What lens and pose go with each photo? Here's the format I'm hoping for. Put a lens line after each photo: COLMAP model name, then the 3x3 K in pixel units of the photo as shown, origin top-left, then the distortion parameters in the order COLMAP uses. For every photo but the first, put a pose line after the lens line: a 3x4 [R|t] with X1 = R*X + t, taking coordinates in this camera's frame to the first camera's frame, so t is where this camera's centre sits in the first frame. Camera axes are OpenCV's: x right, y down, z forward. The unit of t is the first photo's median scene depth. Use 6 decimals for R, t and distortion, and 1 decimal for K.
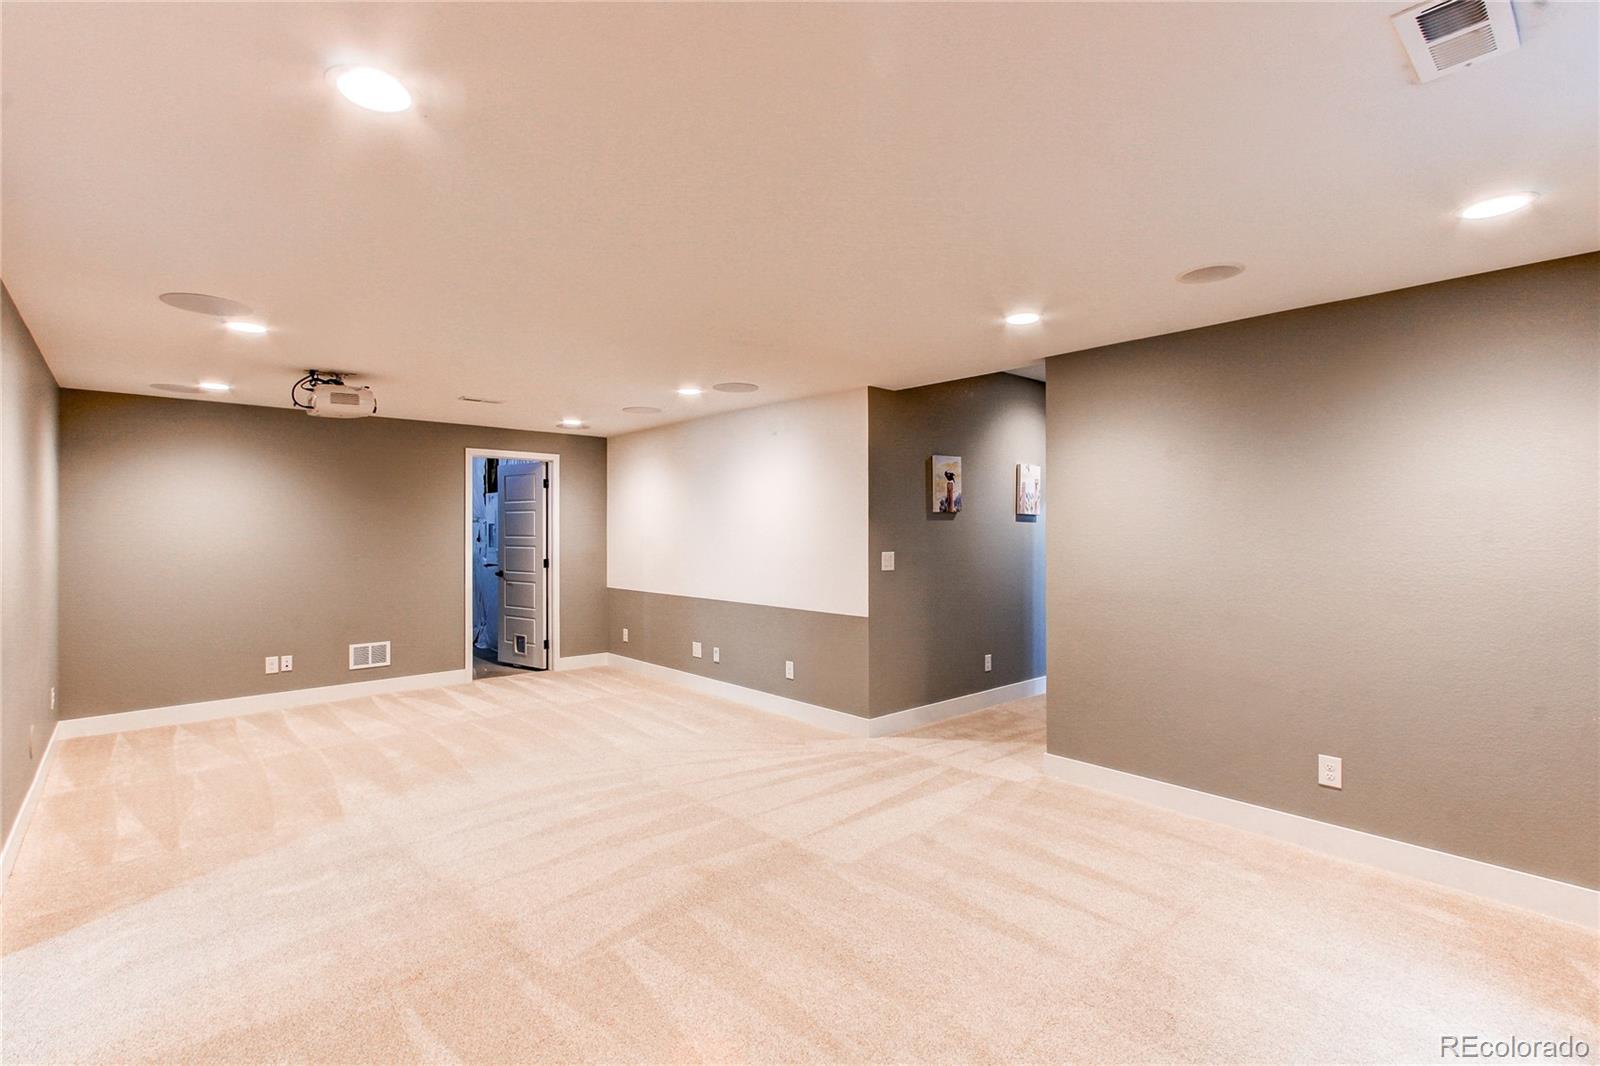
lens RADIAL K [[741.5, 0, 792.4], [0, 741.5, 528.2], [0, 0, 1]] dist [0.029987, 0.000041]
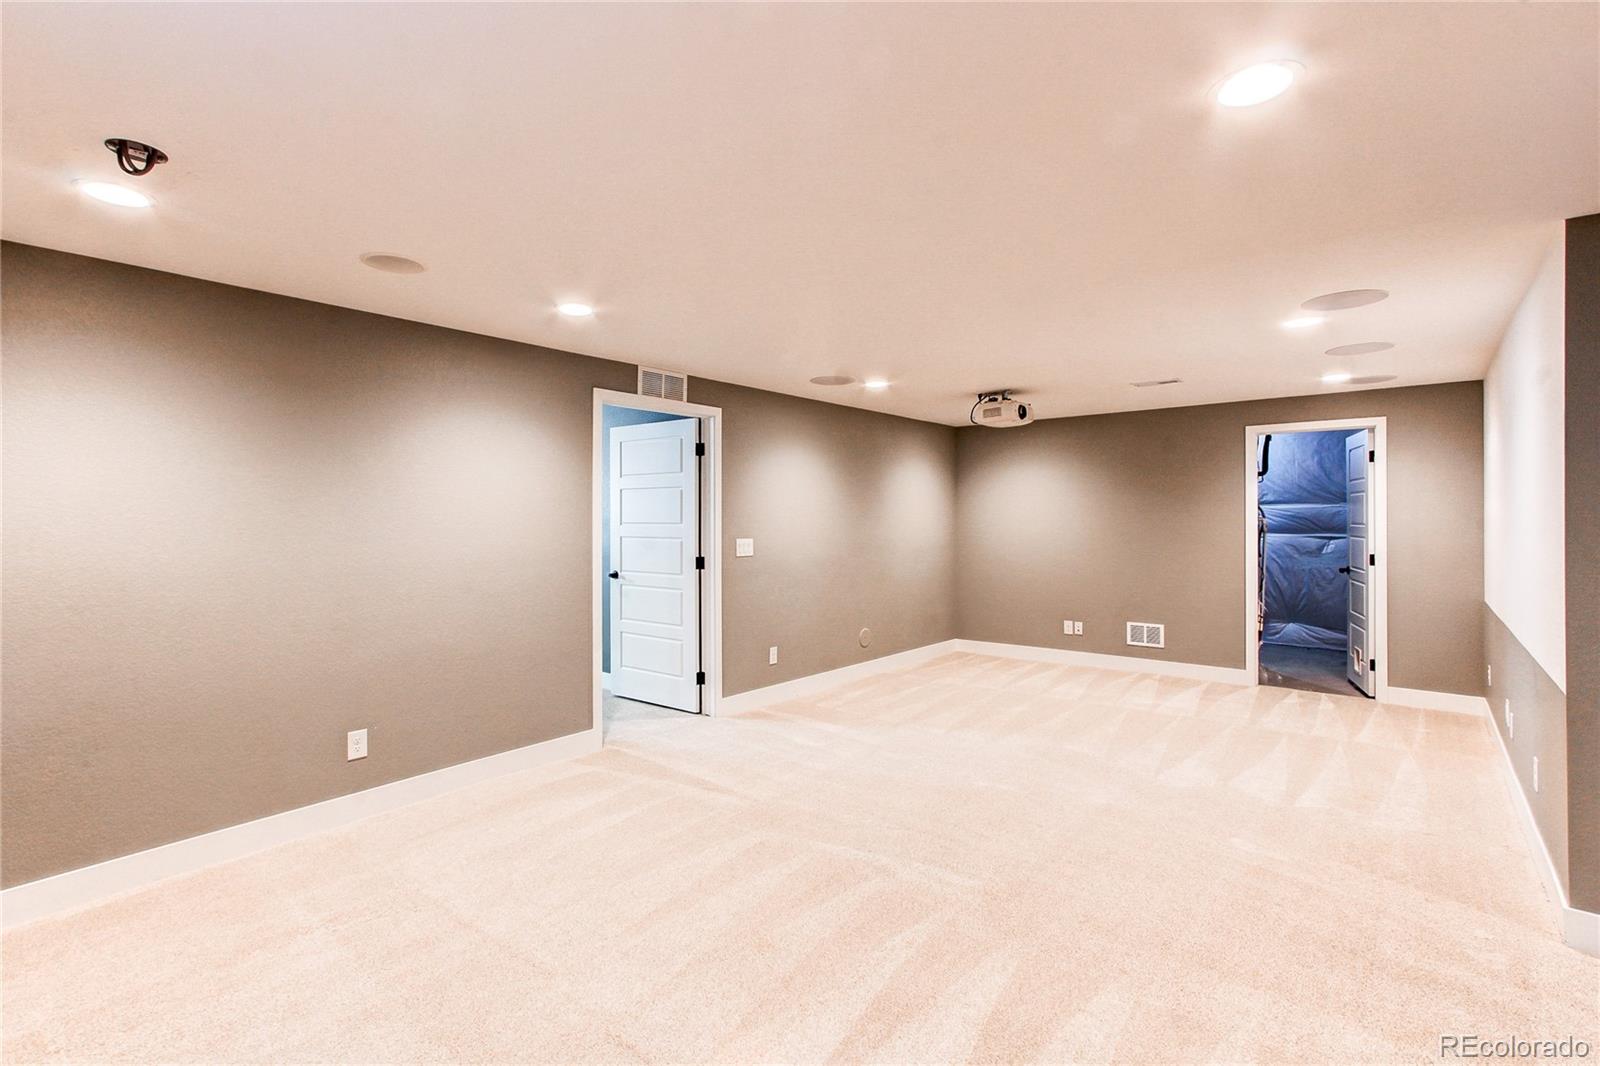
lens RADIAL K [[741.5, 0, 792.4], [0, 741.5, 528.2], [0, 0, 1]] dist [0.029987, 0.000041]
pose [[0.160118, 0.011997, -0.987025, 0.409984], [0.008321, 0.999874, 0.013503, -0.001537], [0.987063, -0.010375, 0.159998, 0.333955]]
